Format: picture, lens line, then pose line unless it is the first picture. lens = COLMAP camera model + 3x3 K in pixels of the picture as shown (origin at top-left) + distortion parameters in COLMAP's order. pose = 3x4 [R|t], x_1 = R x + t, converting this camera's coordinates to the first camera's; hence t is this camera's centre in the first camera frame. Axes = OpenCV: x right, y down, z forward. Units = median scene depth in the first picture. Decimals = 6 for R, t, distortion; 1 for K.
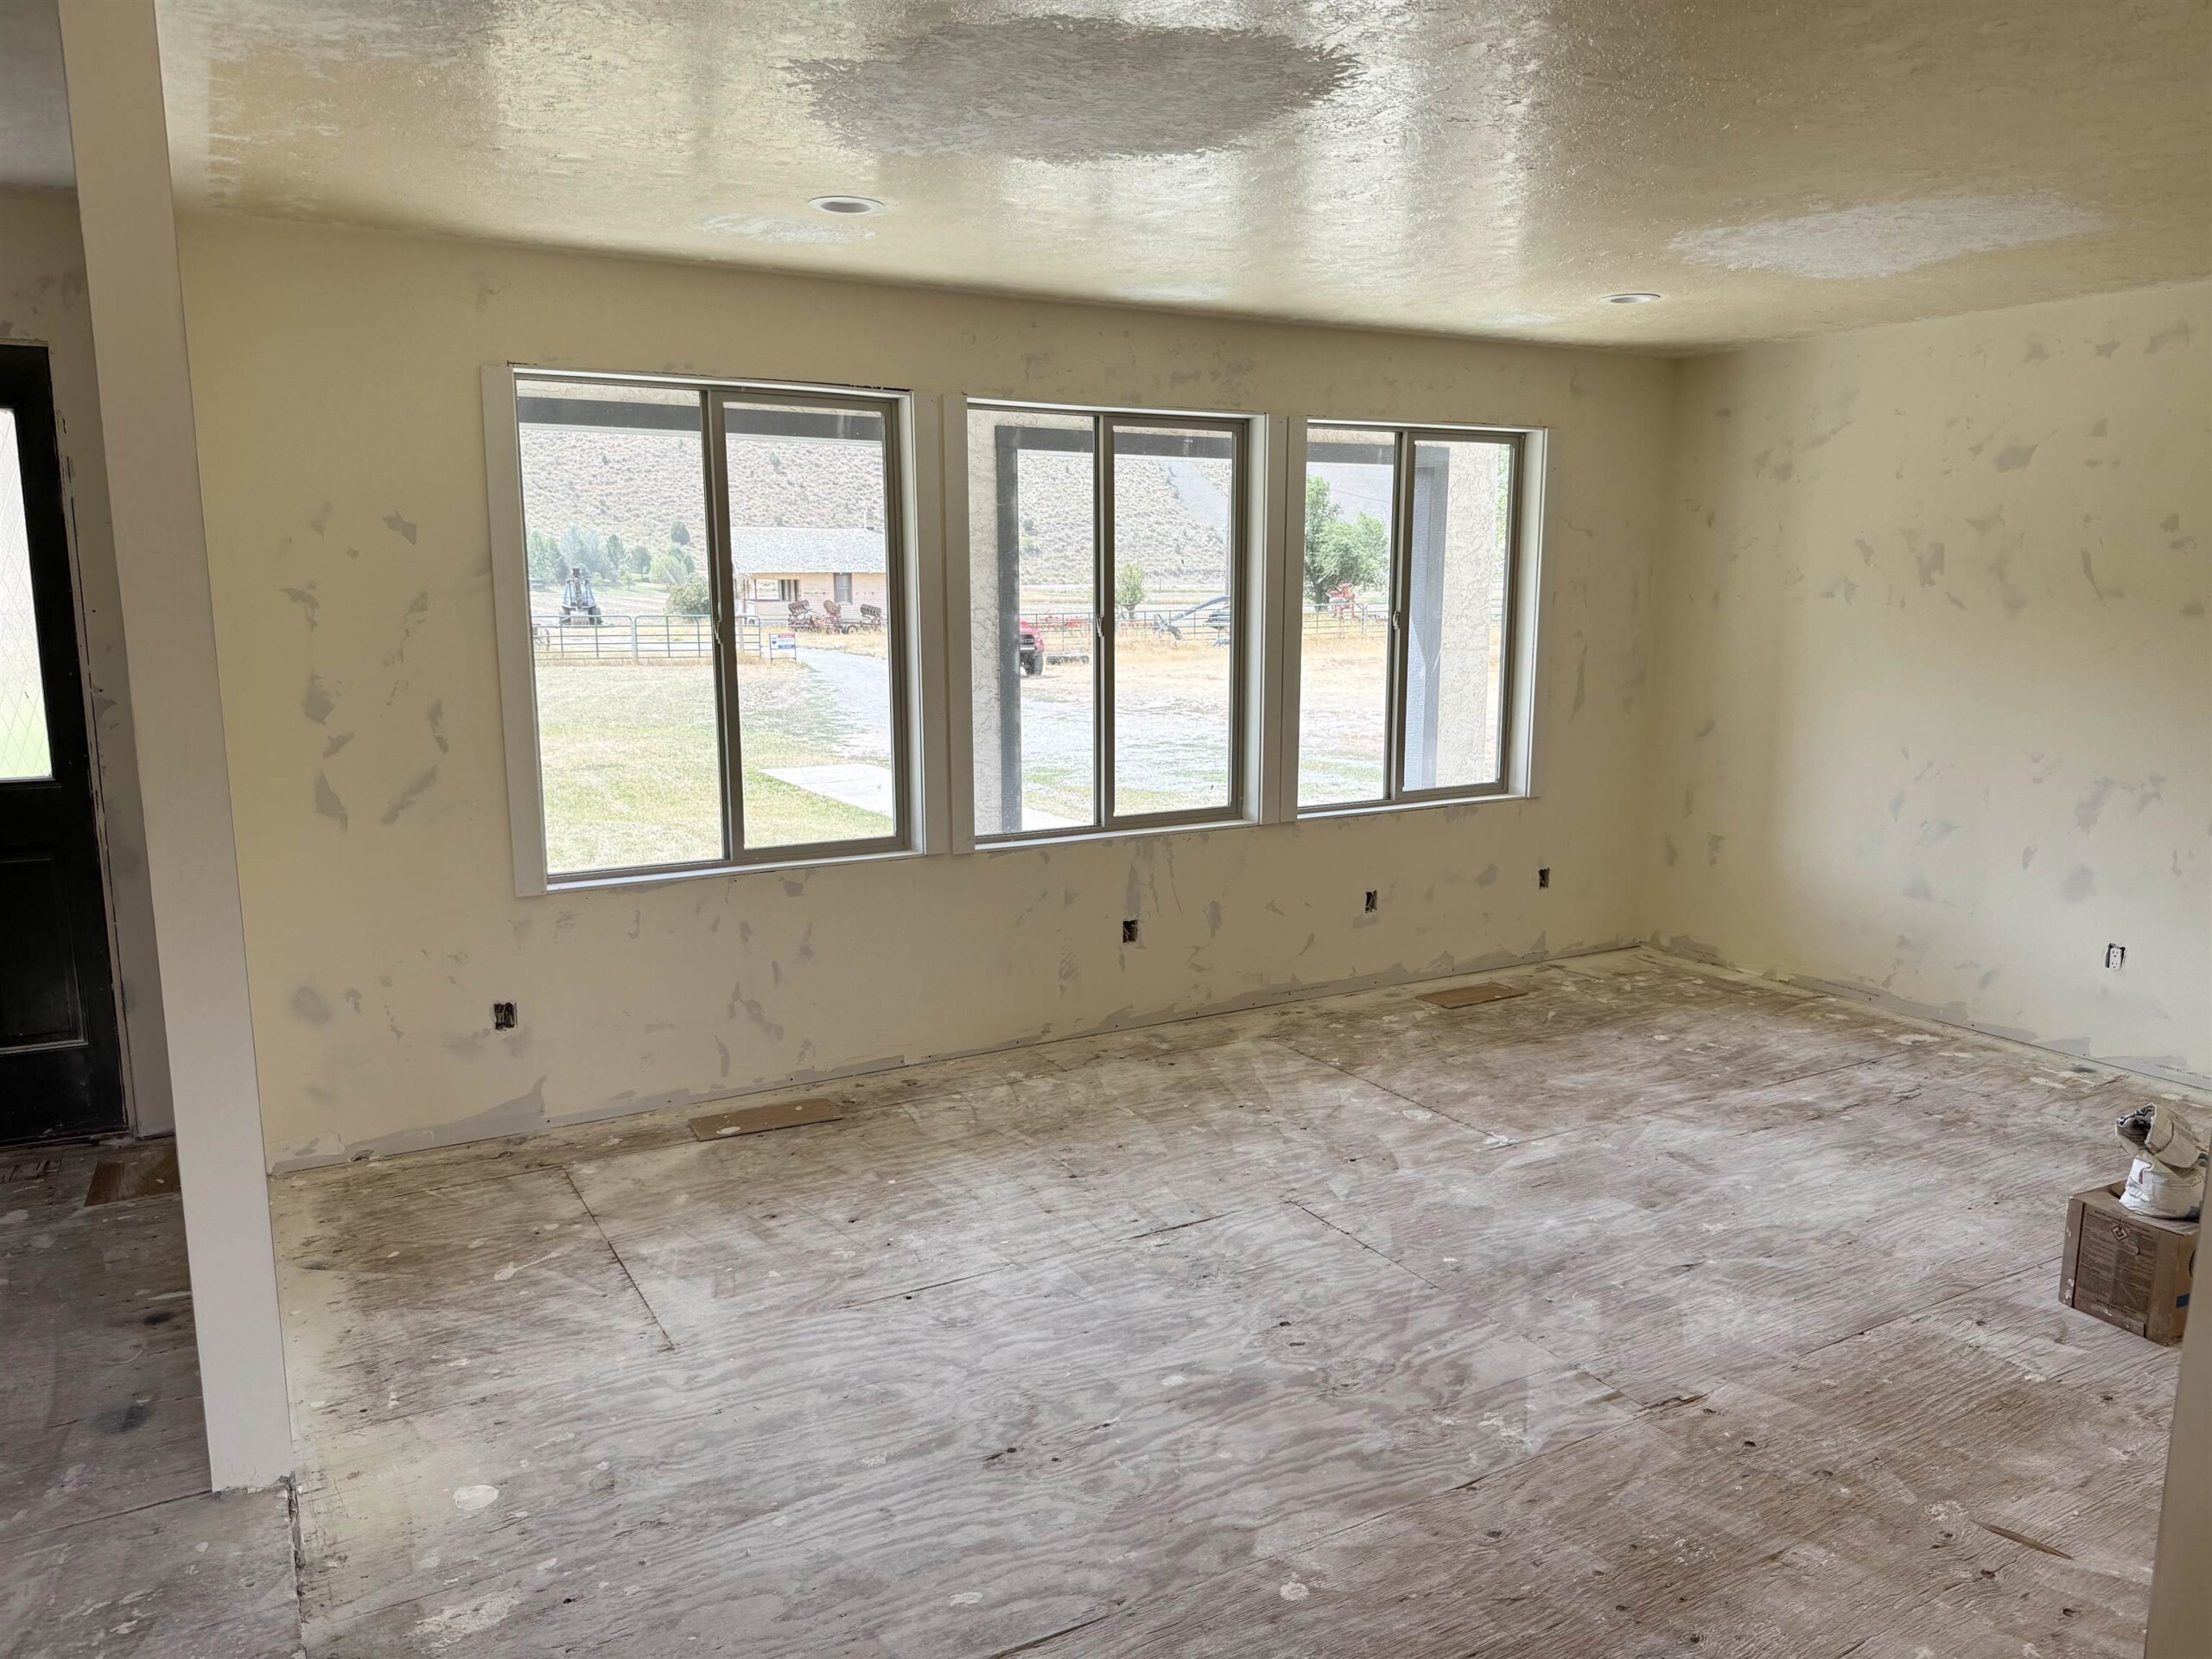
lens RADIAL K [[1553.0, 0, 1106.0], [0, 1553.0, 829.5], [0, 0, 1]] dist [0.045690, -0.067114]
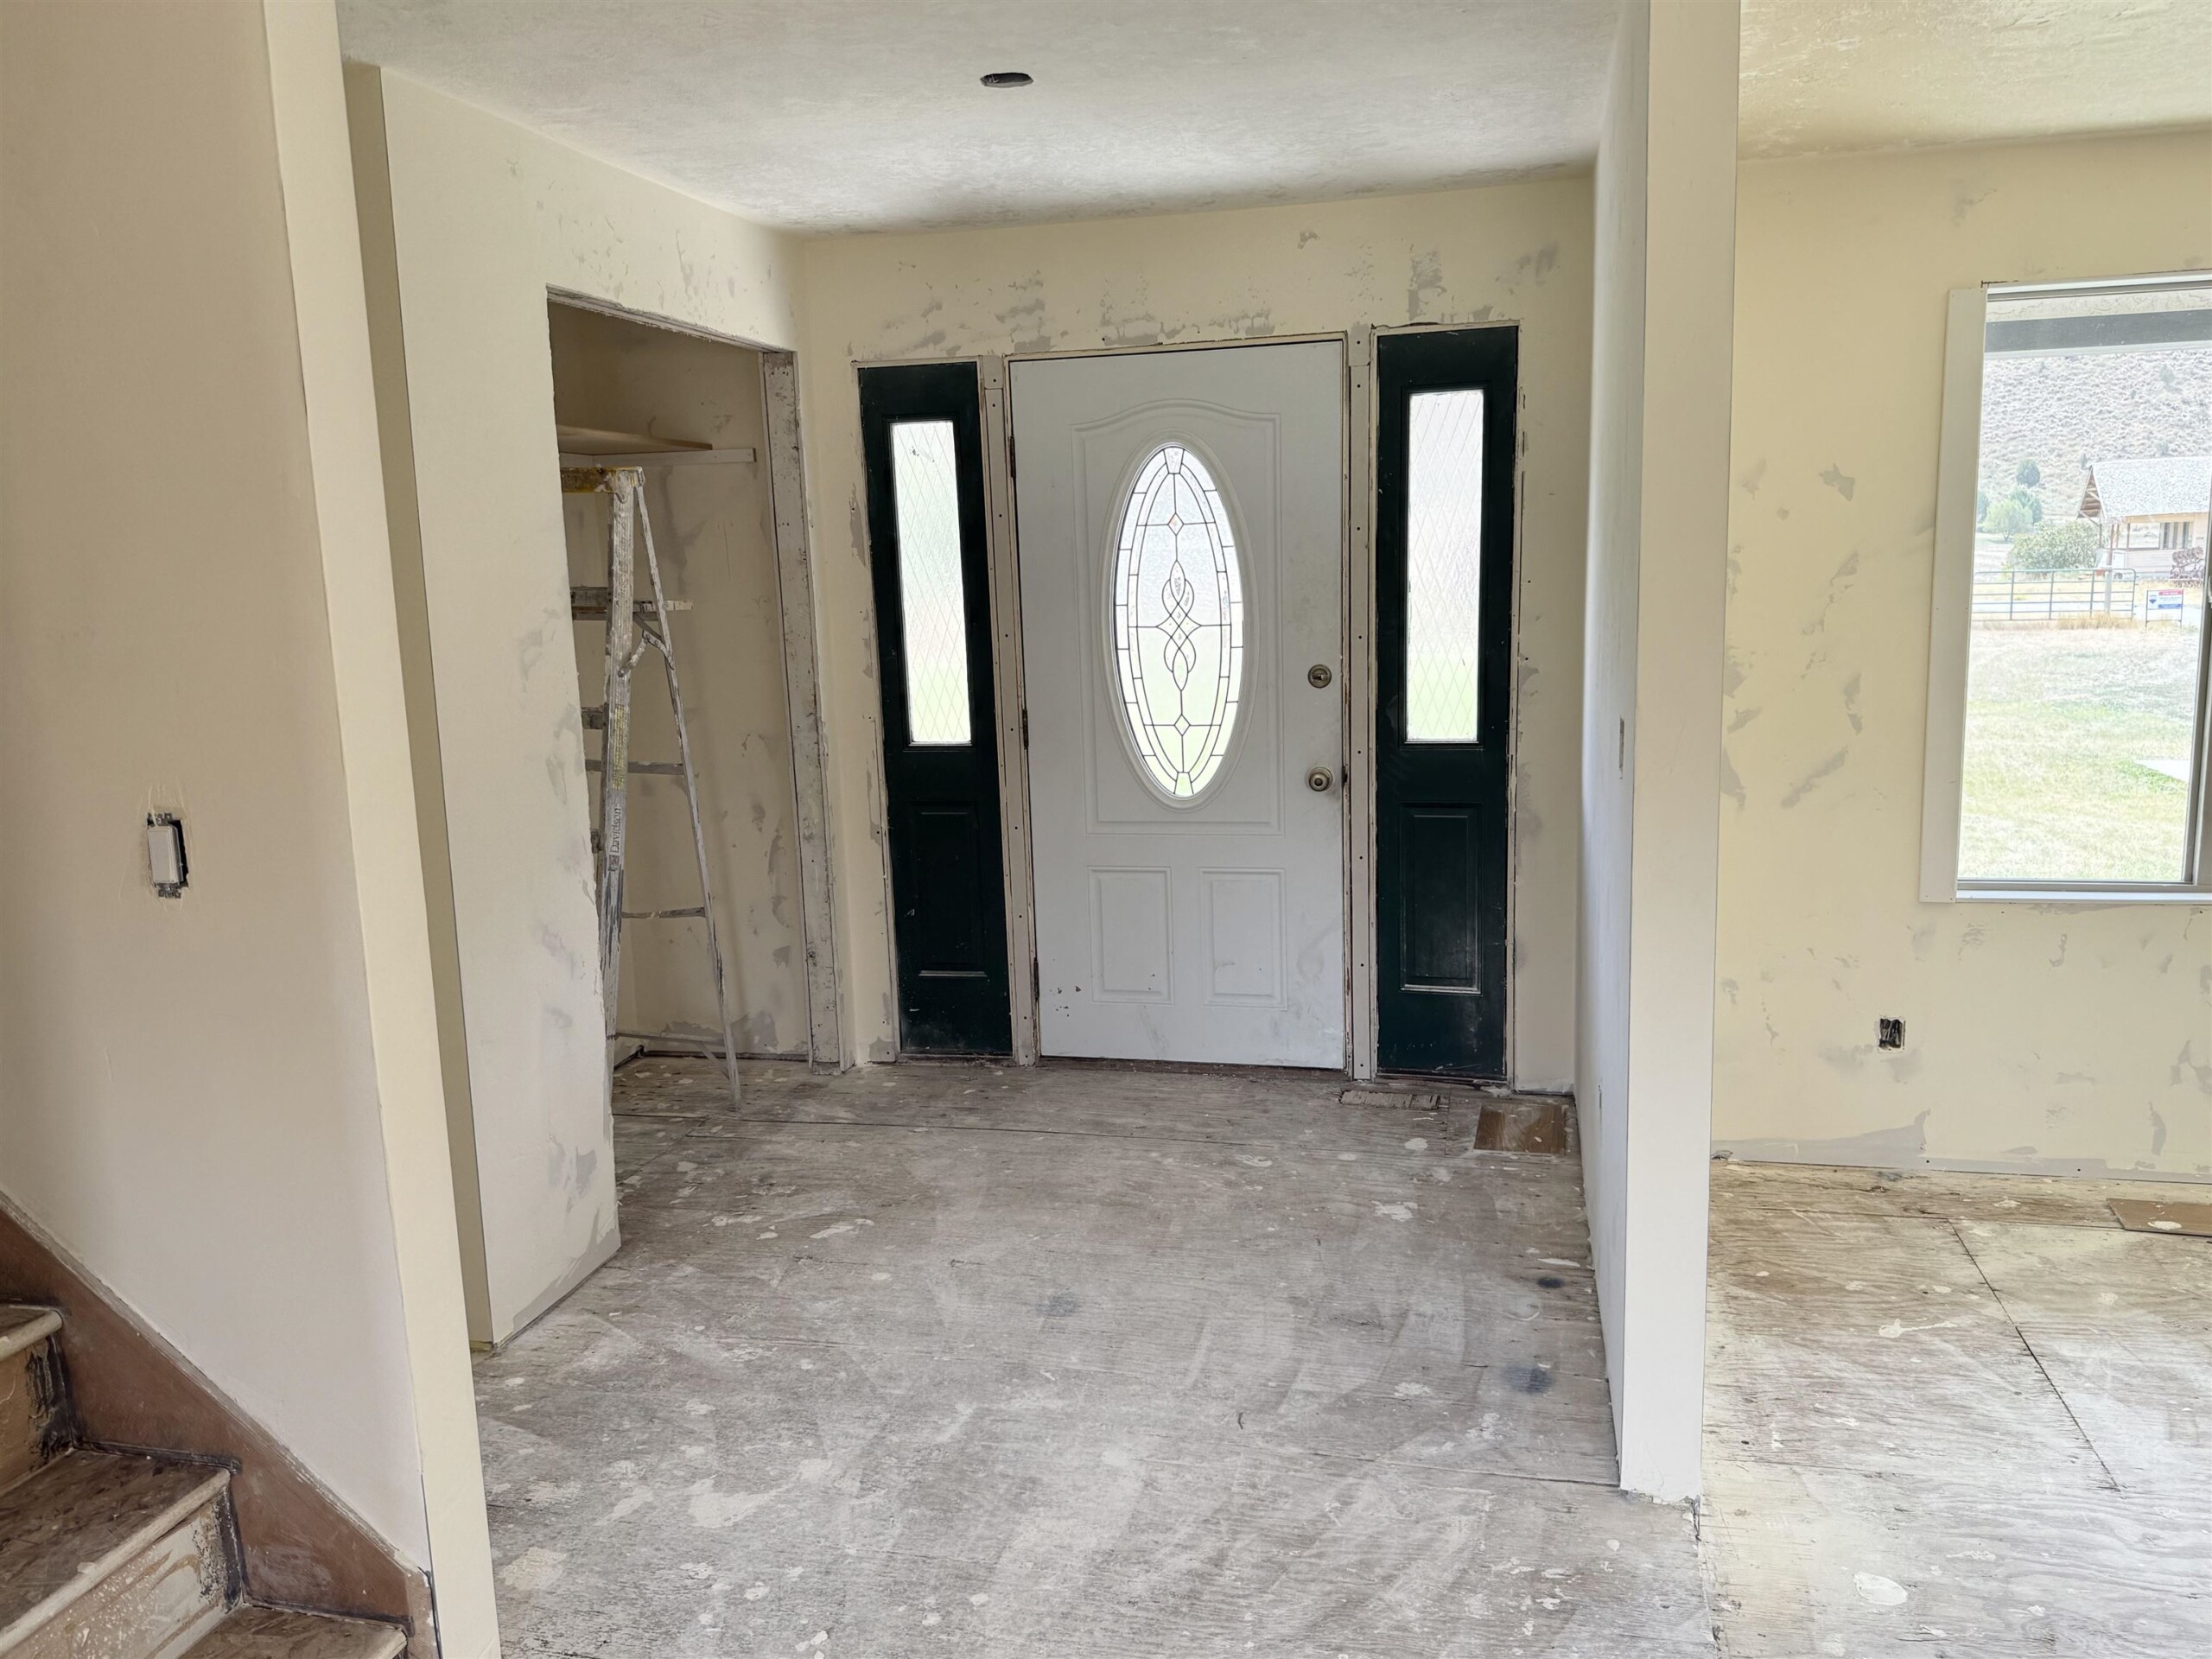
lens RADIAL K [[1660.0, 0, 1110.2], [0, 1660.0, 825.2], [0, 0, 1]] dist [0.062730, -0.089424]
pose [[0.729022, 0.087479, -0.678878, -0.081732], [-0.078784, 0.995932, 0.043730, -0.004713], [0.679942, 0.021604, 0.732948, 0.006544]]
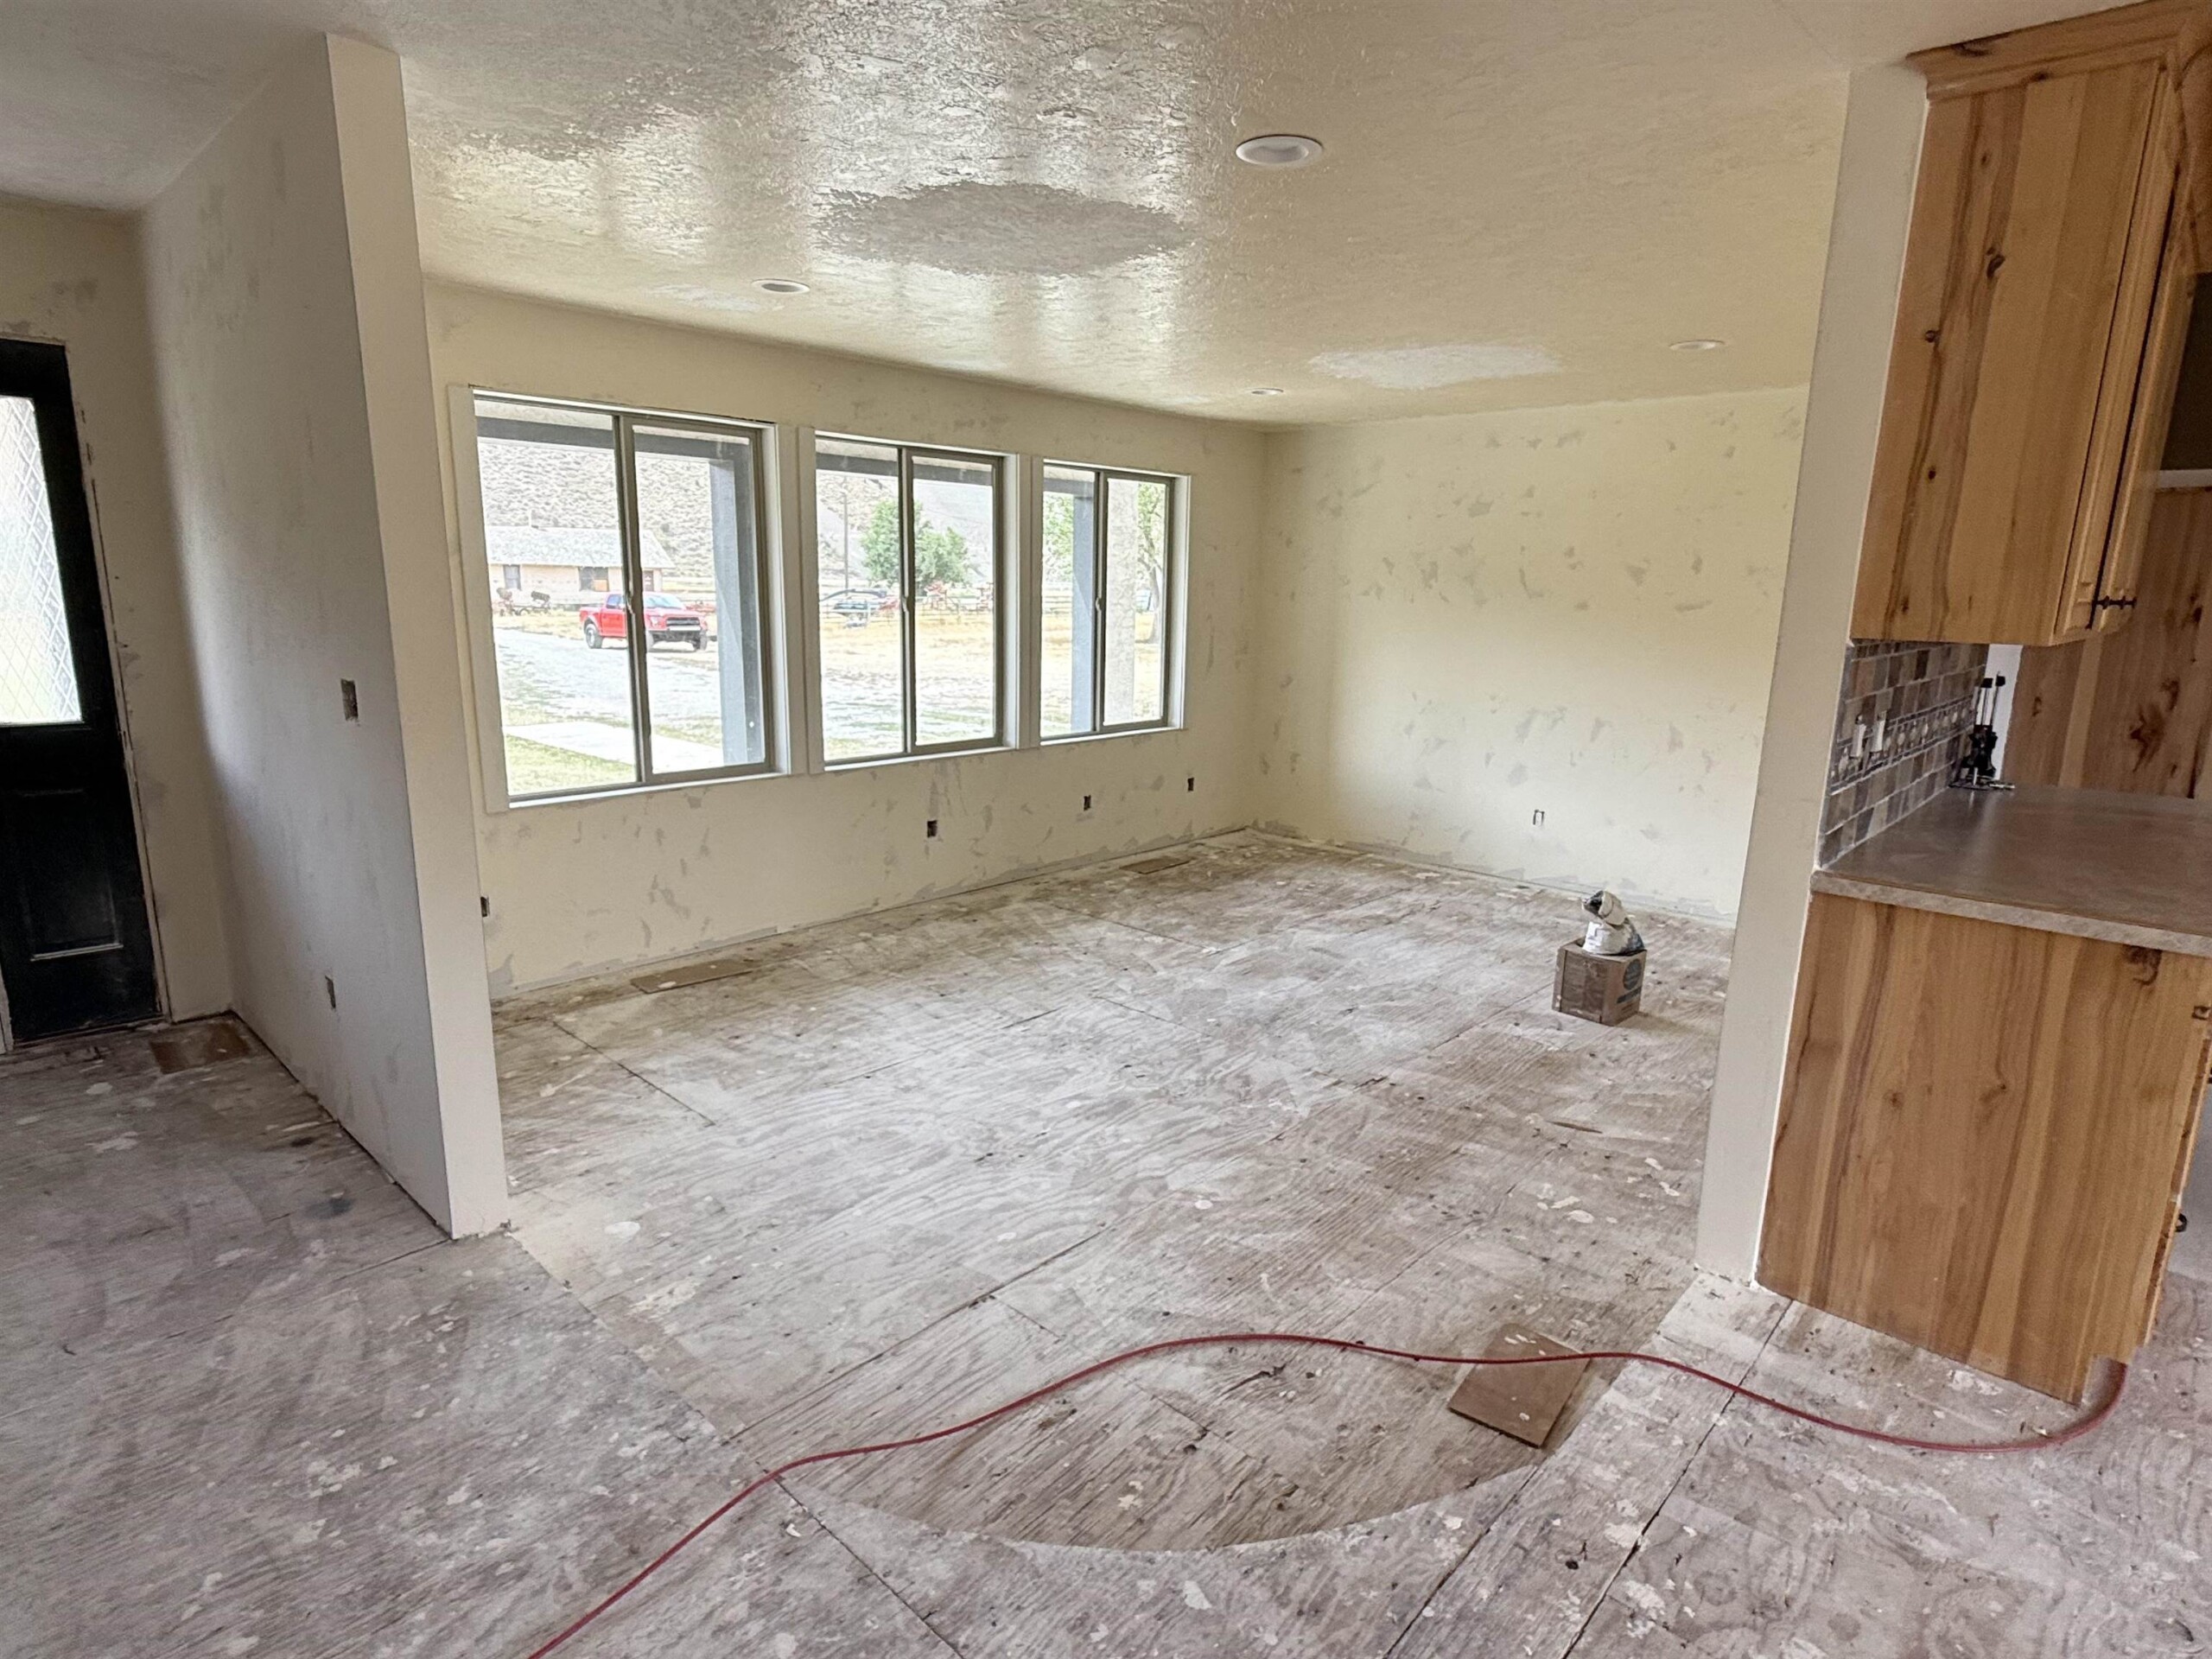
lens RADIAL K [[1191.1, 0, 1110.8], [0, 1191.1, 831.6], [0, 0, 1]] dist [-0.001176, -0.000465]
pose [[0.954228, -0.041106, 0.296242, -0.200296], [0.026377, 0.998217, 0.053547, 0.021603], [-0.297915, -0.043282, 0.953611, -0.079771]]
